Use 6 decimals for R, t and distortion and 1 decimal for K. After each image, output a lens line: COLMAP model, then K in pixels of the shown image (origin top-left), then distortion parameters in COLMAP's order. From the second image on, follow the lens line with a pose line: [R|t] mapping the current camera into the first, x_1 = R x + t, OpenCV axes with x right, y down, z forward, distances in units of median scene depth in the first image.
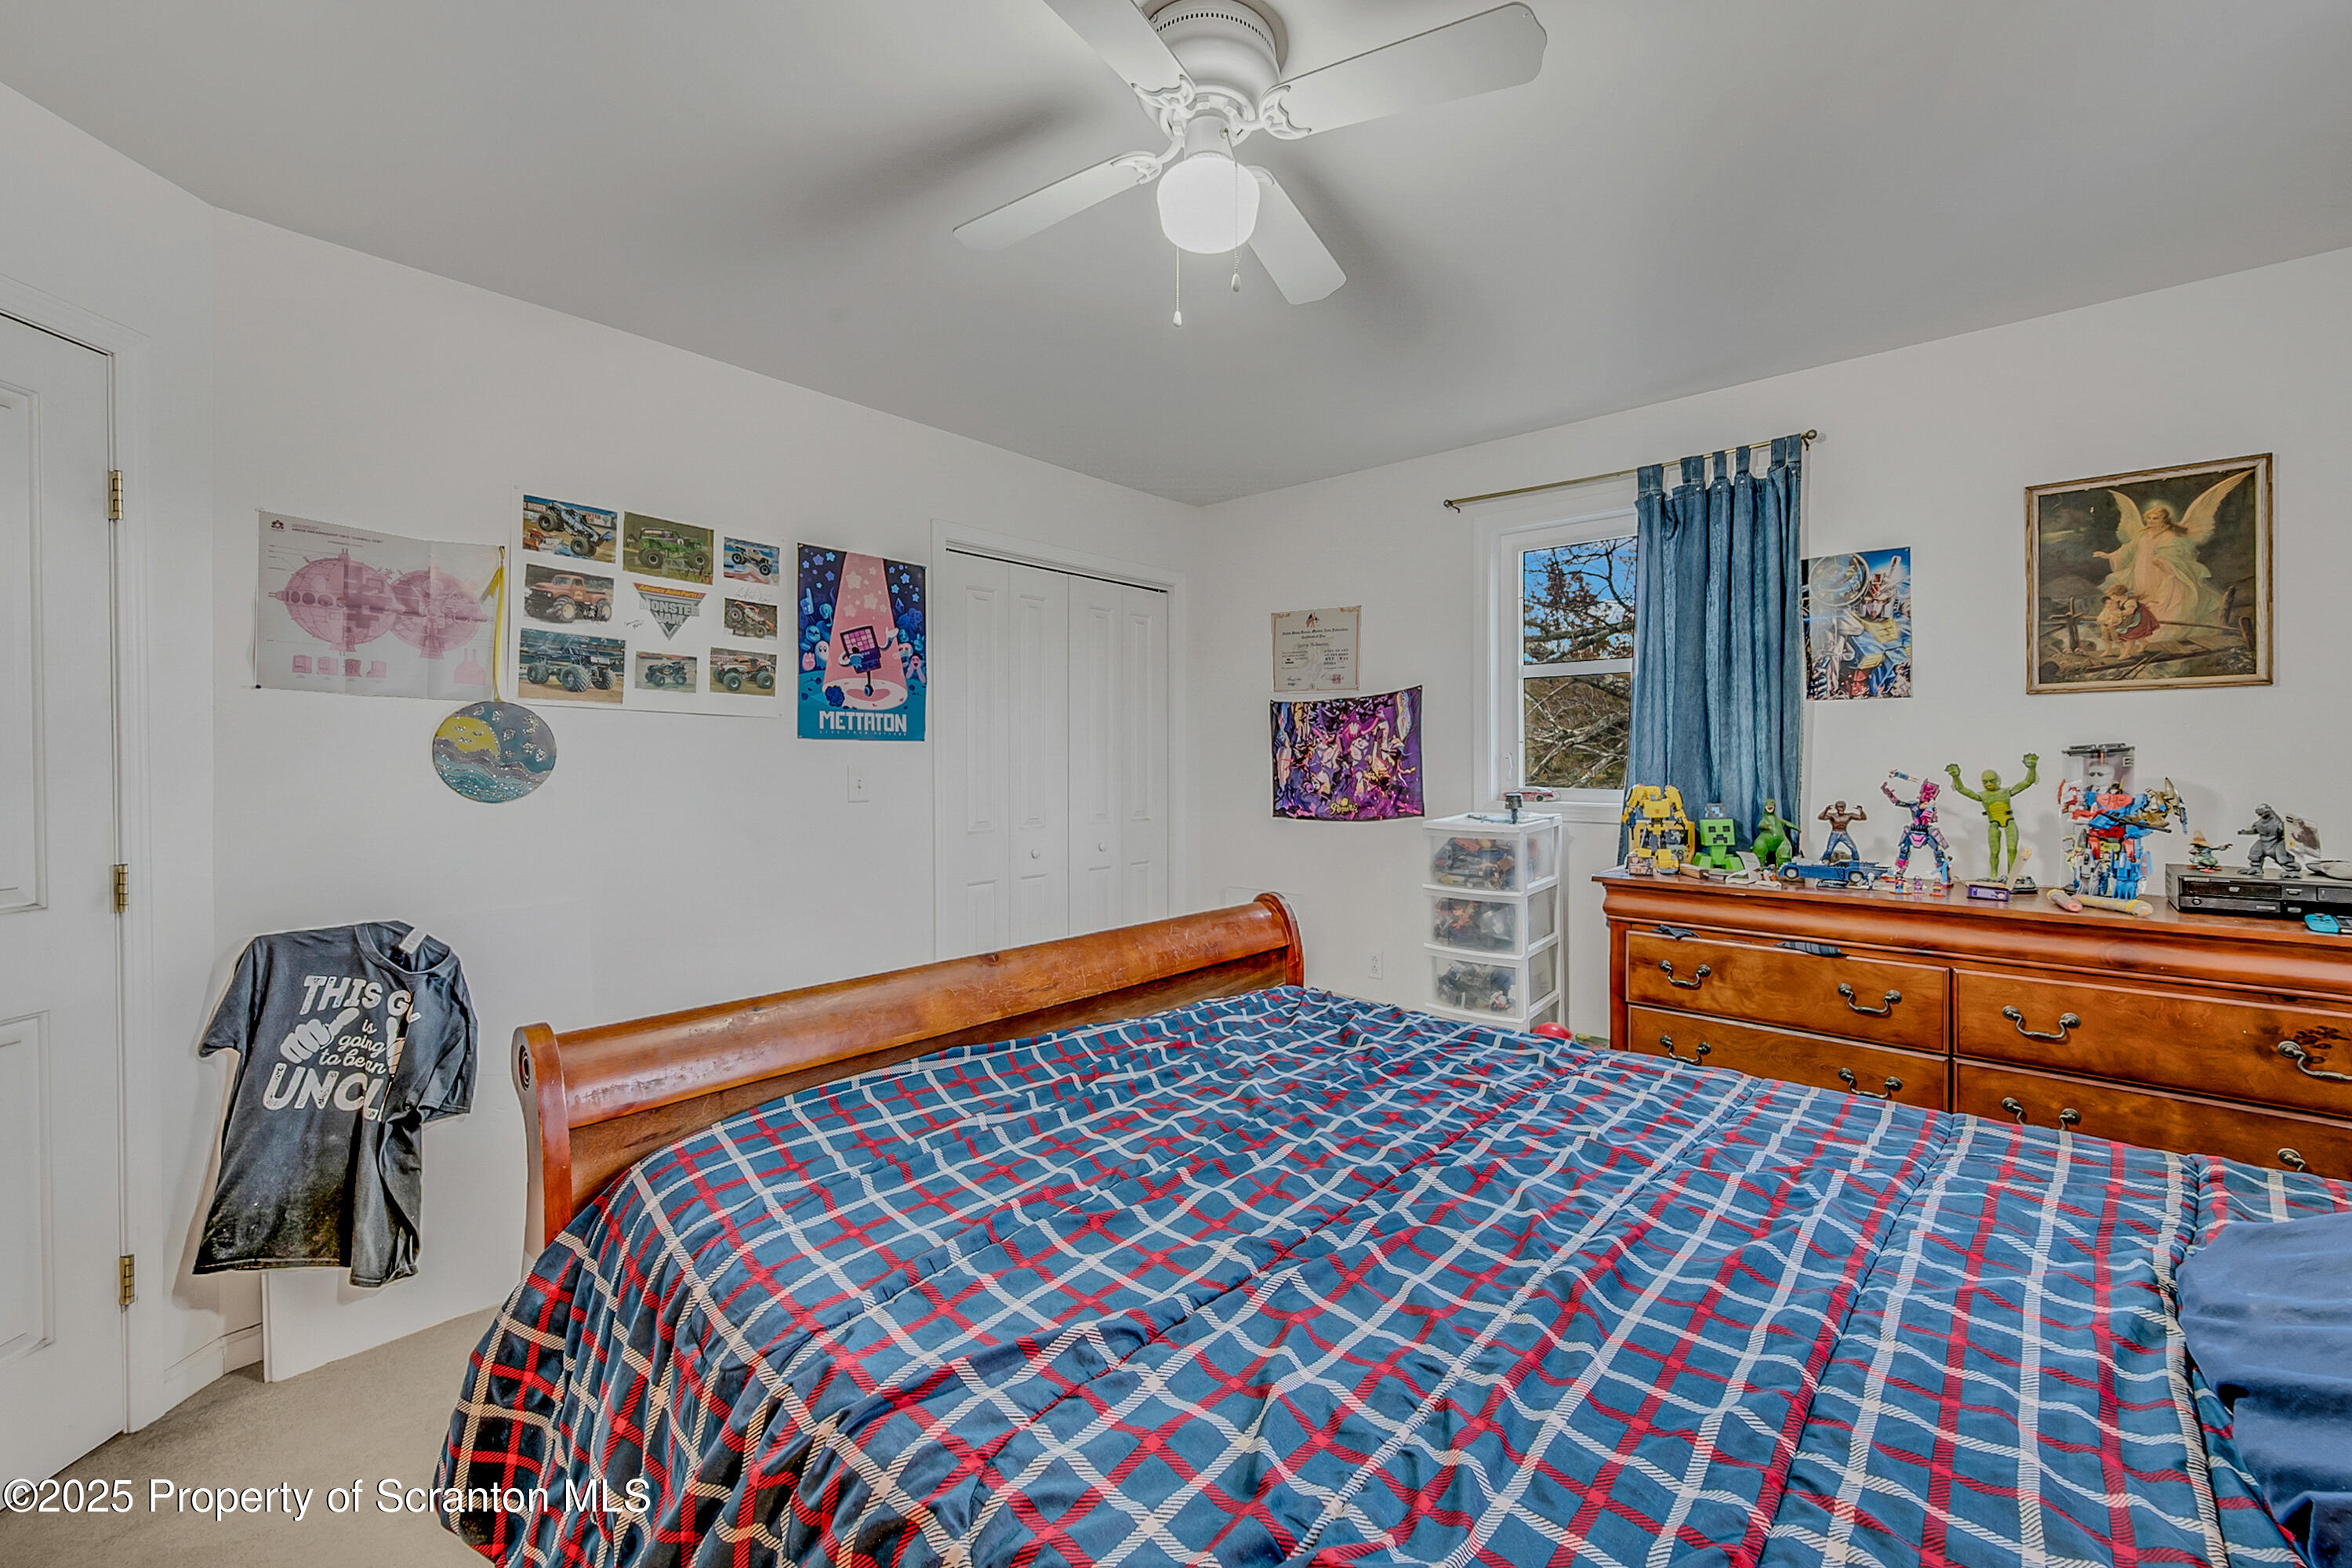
lens RADIAL K [[963.5, 0, 1188.2], [0, 963.5, 784.5], [0, 0, 1]] dist [-0.000143, -0.000346]
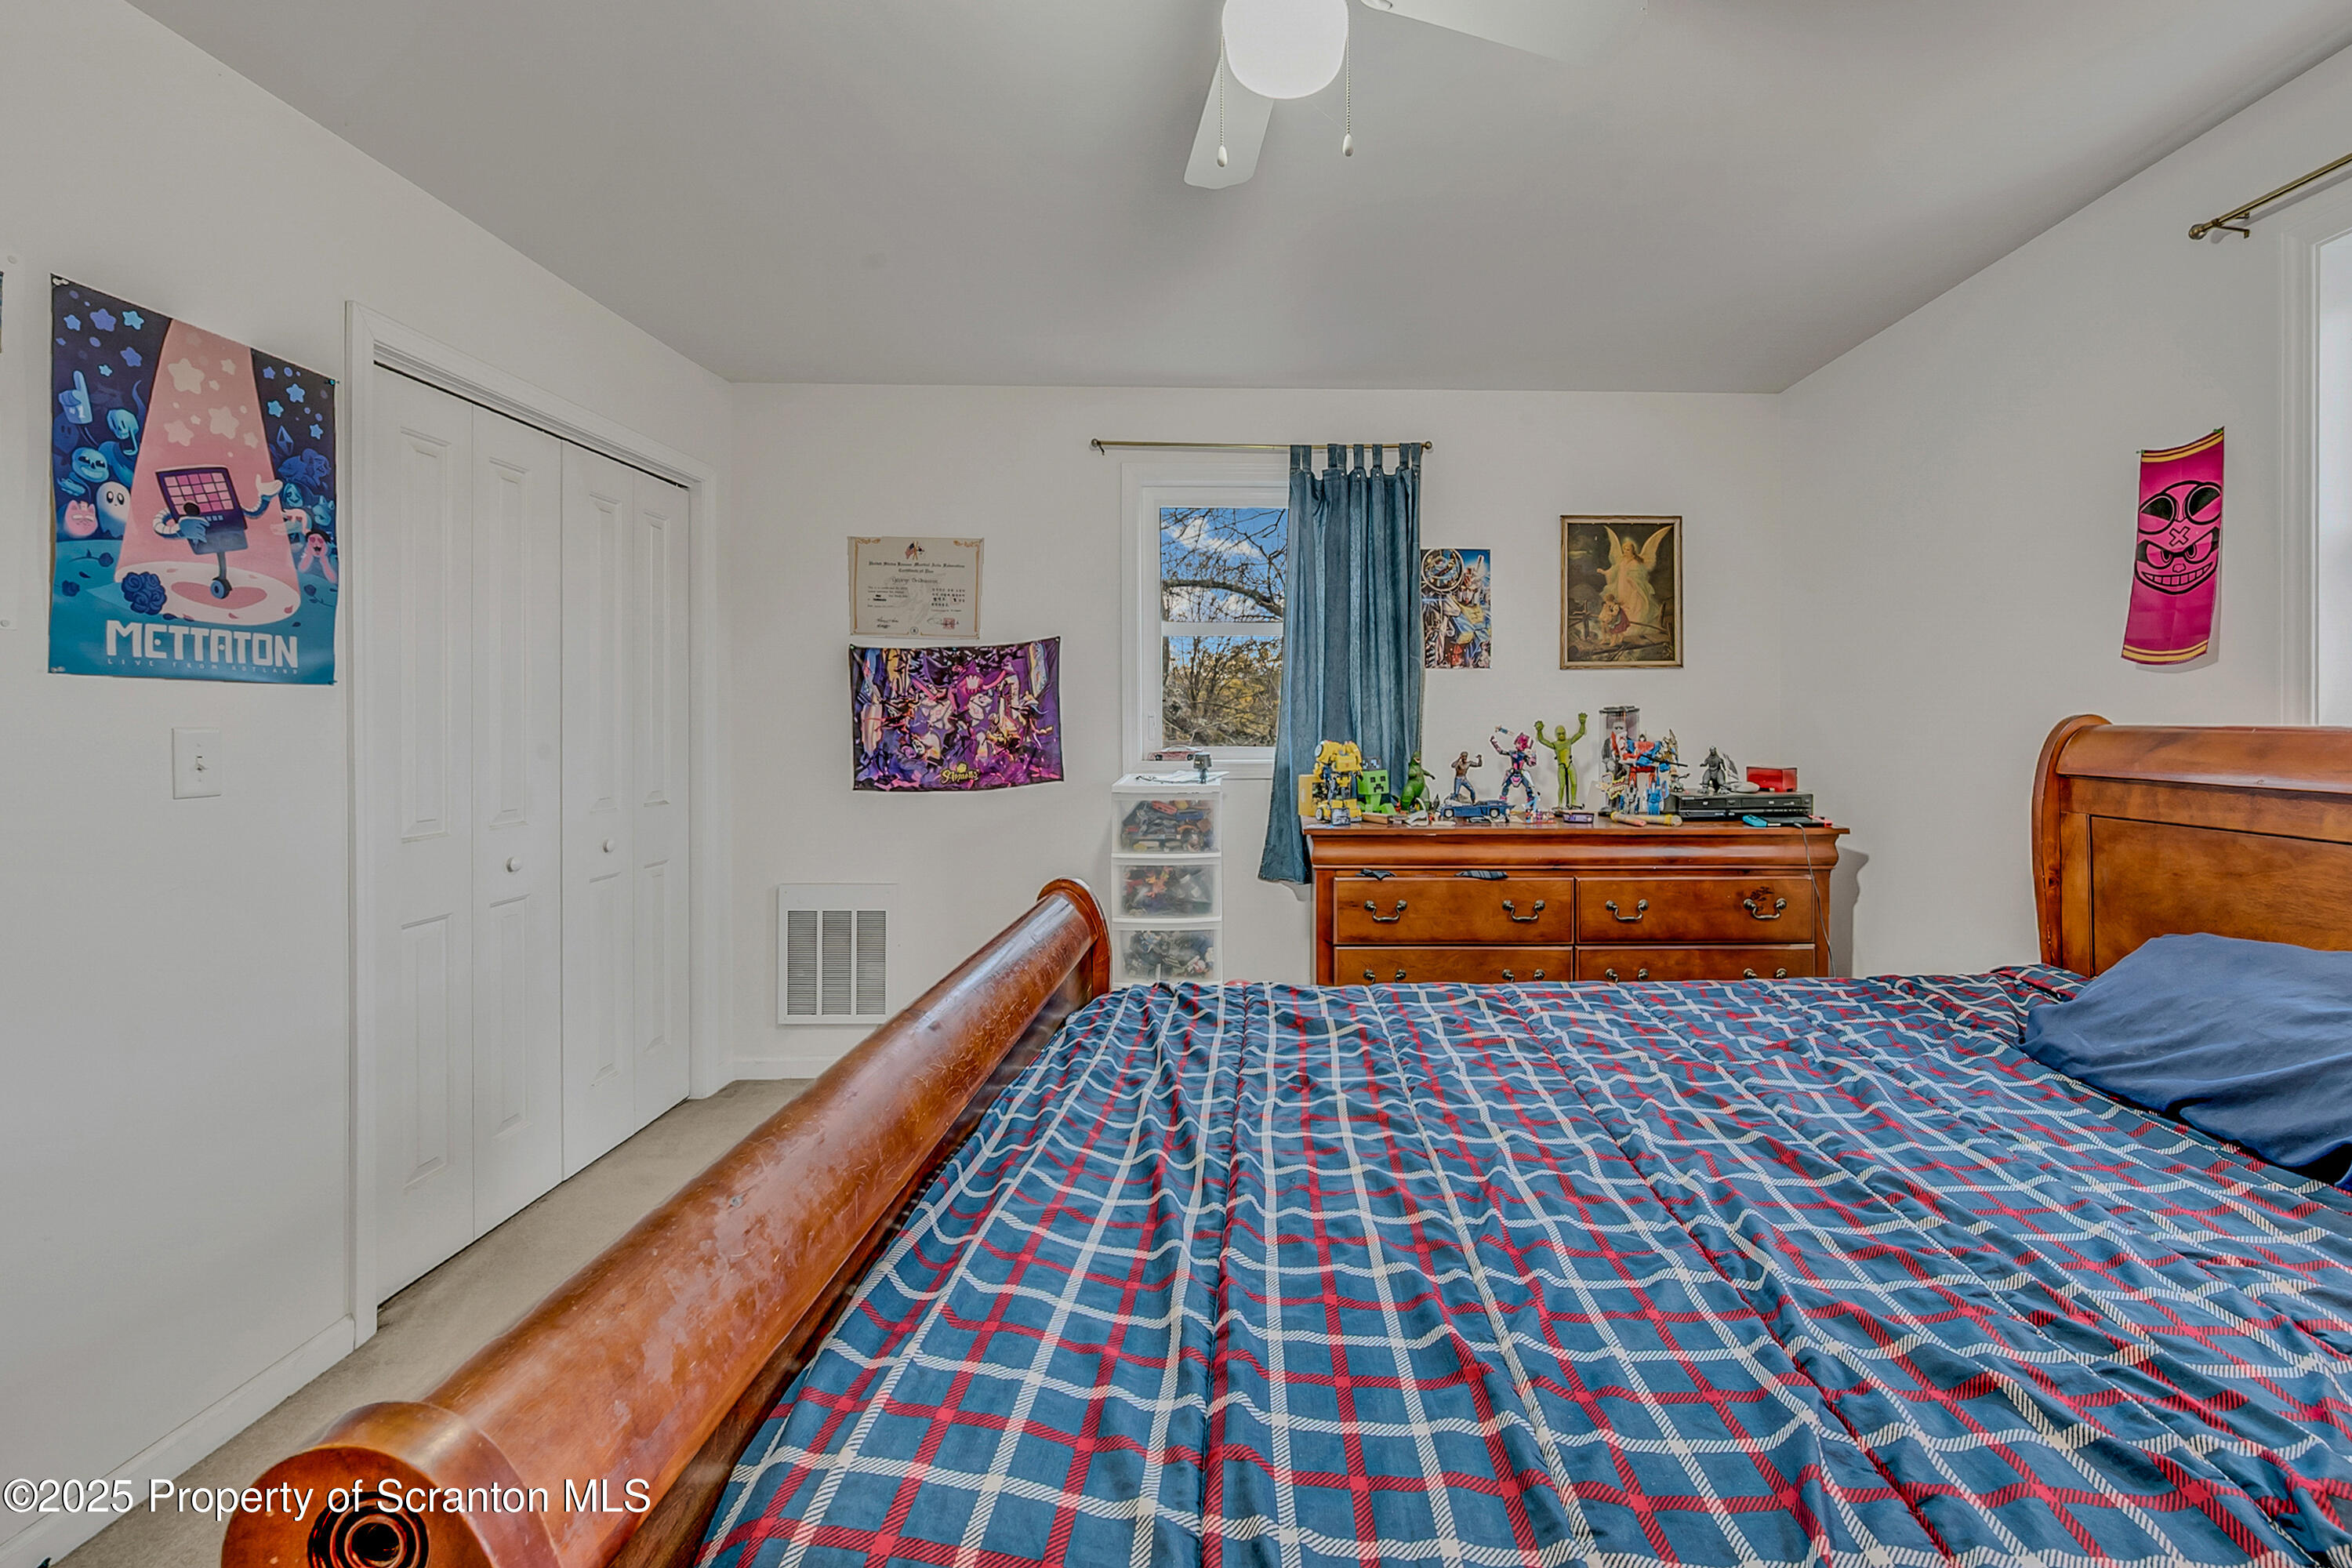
lens RADIAL K [[1007.7, 0, 1182.0], [0, 1007.7, 736.3], [0, 0, 1]] dist [-0.000187, -0.000446]
pose [[0.728756, -0.011209, 0.684682, -0.335109], [0.019452, 0.999801, -0.004337, -0.002659], [-0.684497, 0.016479, 0.728829, 0.235713]]
